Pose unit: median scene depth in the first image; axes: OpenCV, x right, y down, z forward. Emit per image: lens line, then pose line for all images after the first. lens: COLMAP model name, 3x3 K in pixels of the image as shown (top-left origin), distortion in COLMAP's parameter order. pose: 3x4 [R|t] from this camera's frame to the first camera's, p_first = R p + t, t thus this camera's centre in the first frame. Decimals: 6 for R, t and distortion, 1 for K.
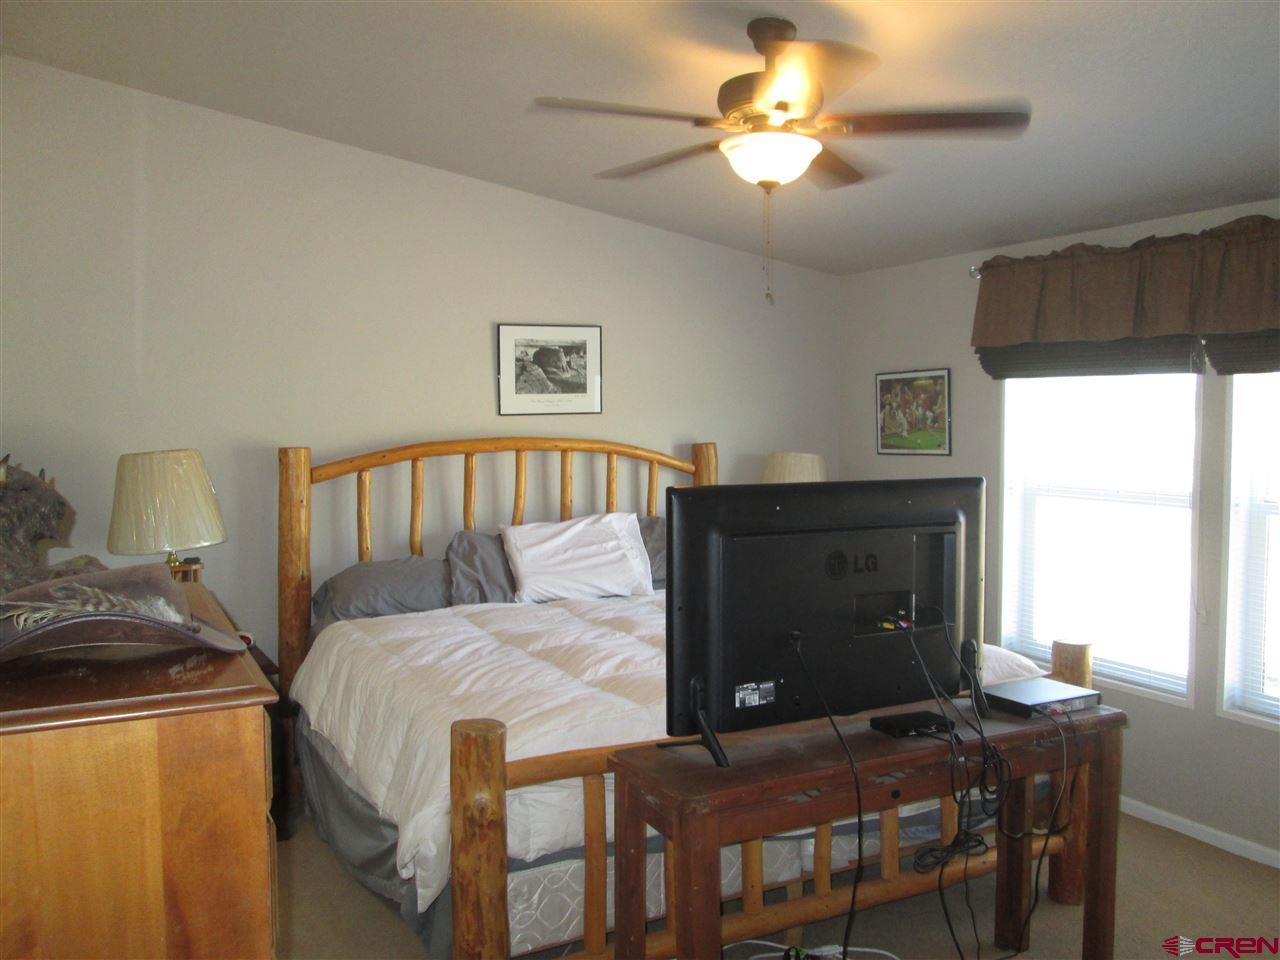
lens RADIAL K [[1052.4, 0, 634.0], [0, 1052.4, 474.2], [0, 0, 1]] dist [-0.055645, 0.024461]
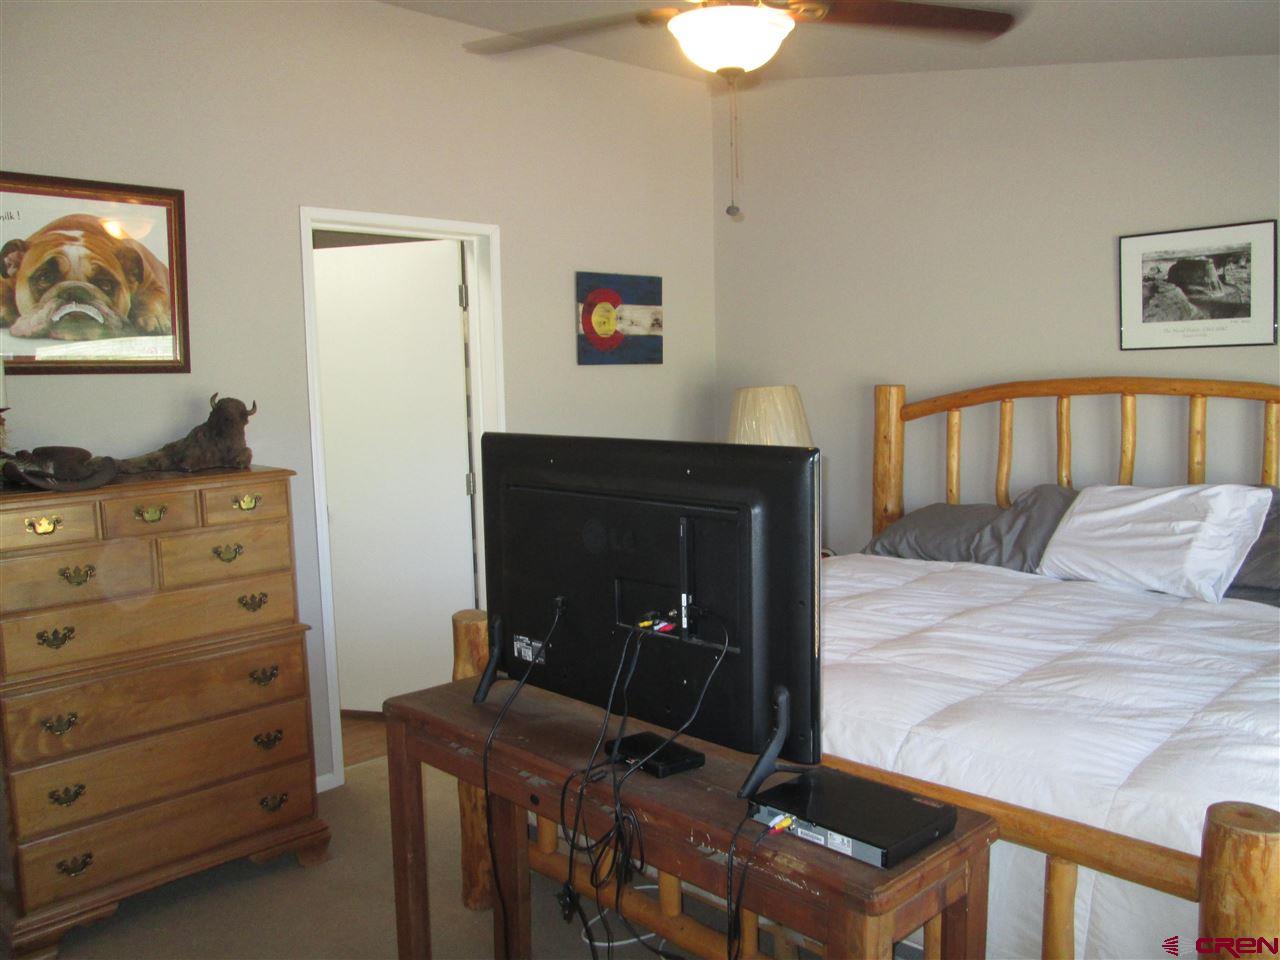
lens RADIAL K [[1052.4, 0, 635.1], [0, 1052.4, 483.3], [0, 0, 1]] dist [-0.055645, 0.024461]
pose [[0.303186, 0.105005, -0.947128, 0.529361], [-0.028196, 0.994464, 0.101227, -0.024275], [0.952514, -0.003985, 0.304468, 0.394616]]
